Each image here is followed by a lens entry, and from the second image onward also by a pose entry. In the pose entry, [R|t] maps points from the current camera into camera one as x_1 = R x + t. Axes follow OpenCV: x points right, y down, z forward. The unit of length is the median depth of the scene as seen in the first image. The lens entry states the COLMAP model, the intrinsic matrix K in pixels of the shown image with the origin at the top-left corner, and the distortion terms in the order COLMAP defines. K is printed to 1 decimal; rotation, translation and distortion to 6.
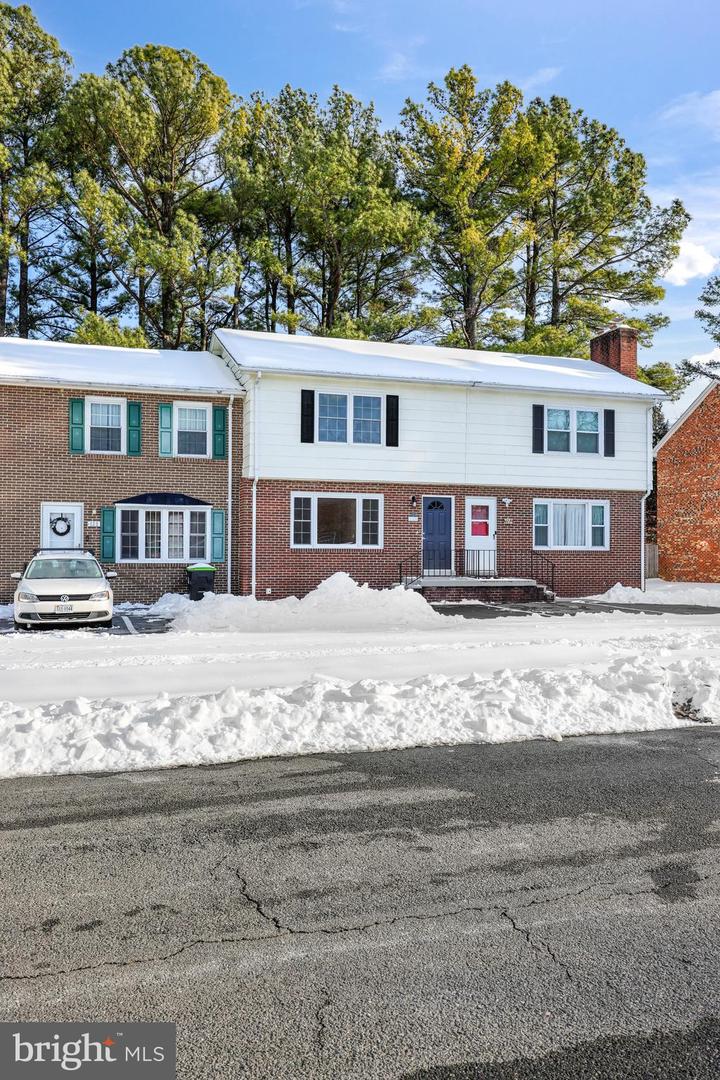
lens RADIAL K [[825.8, 0, 360.0], [0, 825.8, 540.0], [0, 0, 1]] dist [0.000772, 0.002354]
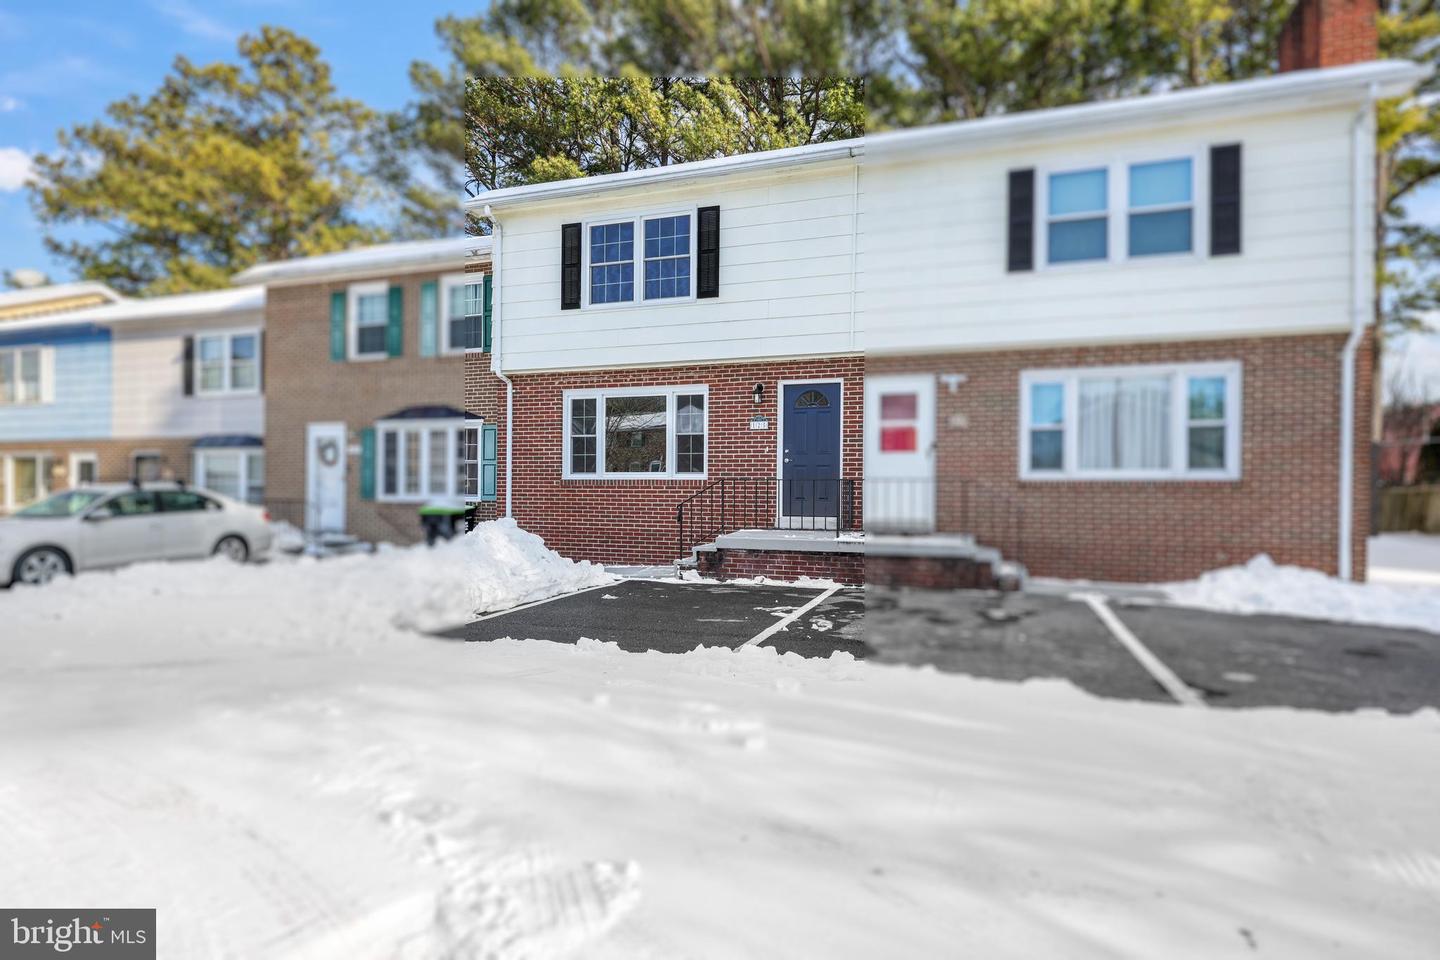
lens RADIAL K [[763.7, 0, 718.5], [0, 763.7, 484.5], [0, 0, 1]] dist [0.000700, 0.000093]
pose [[0.806959, -0.006361, -0.590573, 0.355355], [0.007341, 0.999973, -0.000739, 0.015033], [0.590561, -0.003739, 0.806984, 0.587217]]
